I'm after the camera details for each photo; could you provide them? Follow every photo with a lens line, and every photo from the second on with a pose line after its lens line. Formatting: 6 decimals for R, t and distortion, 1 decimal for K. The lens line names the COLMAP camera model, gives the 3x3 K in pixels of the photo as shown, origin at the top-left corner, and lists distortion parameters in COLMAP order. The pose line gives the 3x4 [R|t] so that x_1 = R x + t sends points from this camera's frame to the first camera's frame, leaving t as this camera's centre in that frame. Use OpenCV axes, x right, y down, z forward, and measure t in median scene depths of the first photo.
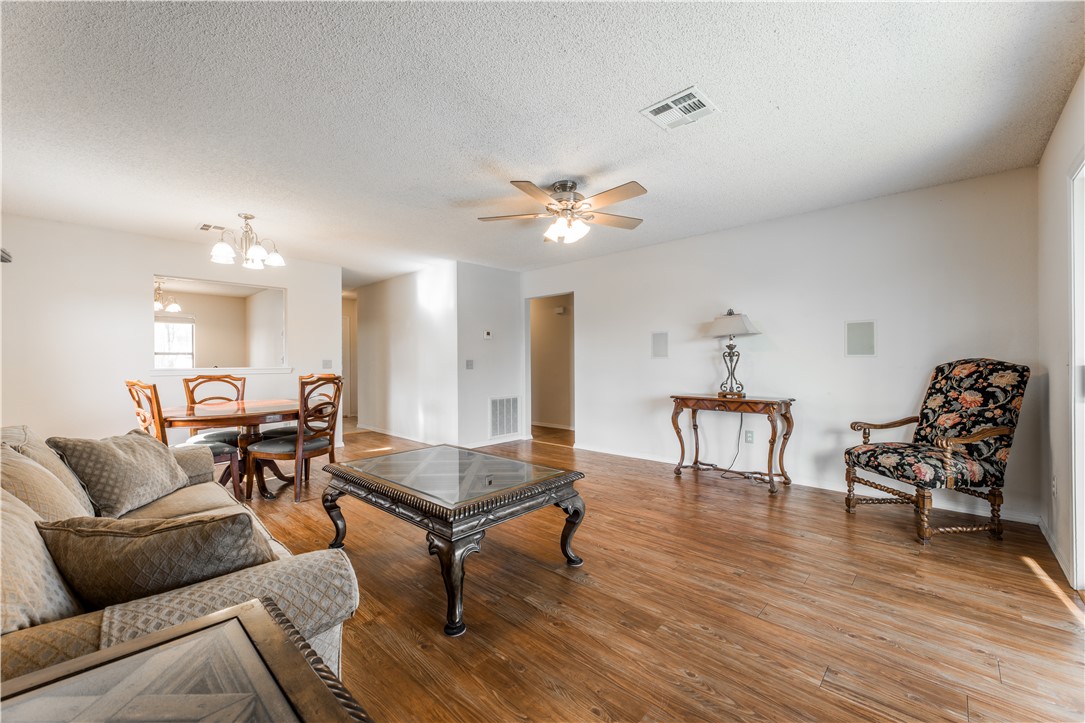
lens RADIAL K [[440.5, 0, 540.2], [0, 440.5, 362.2], [0, 0, 1]] dist [0.002105, -0.000204]
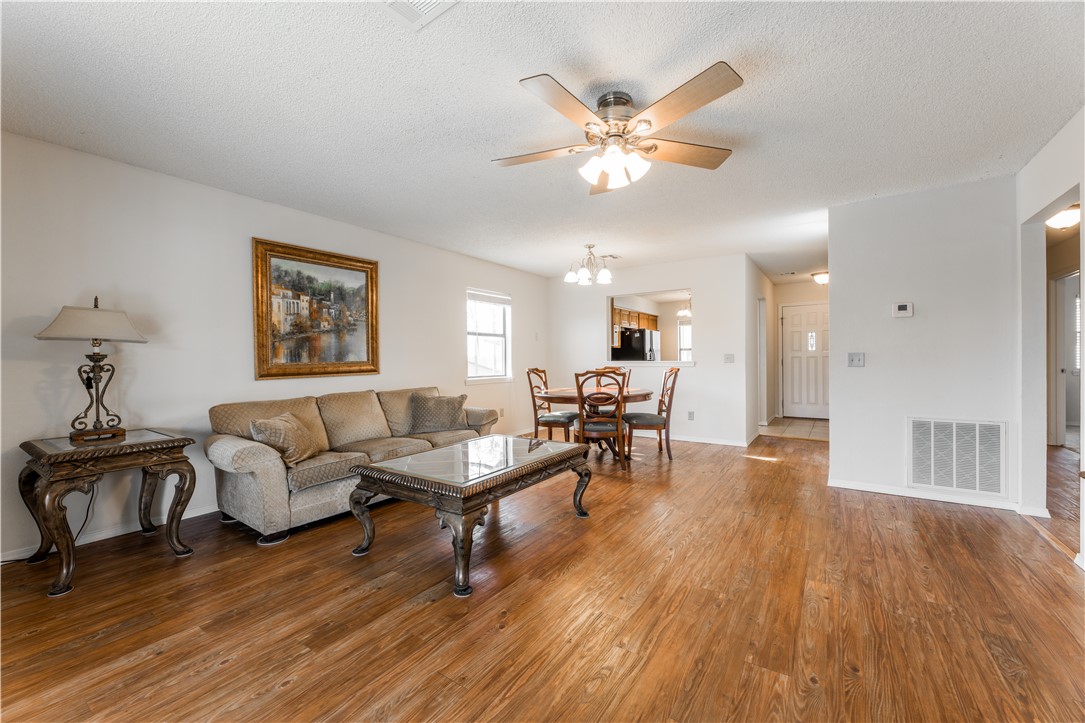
lens RADIAL K [[440.5, 0, 540.2], [0, 440.5, 362.2], [0, 0, 1]] dist [0.002105, -0.000204]
pose [[0.142771, 0.013750, -0.989660, 0.728650], [0.005200, 0.999879, 0.014643, -0.006767], [0.989742, -0.007237, 0.142682, 0.789129]]
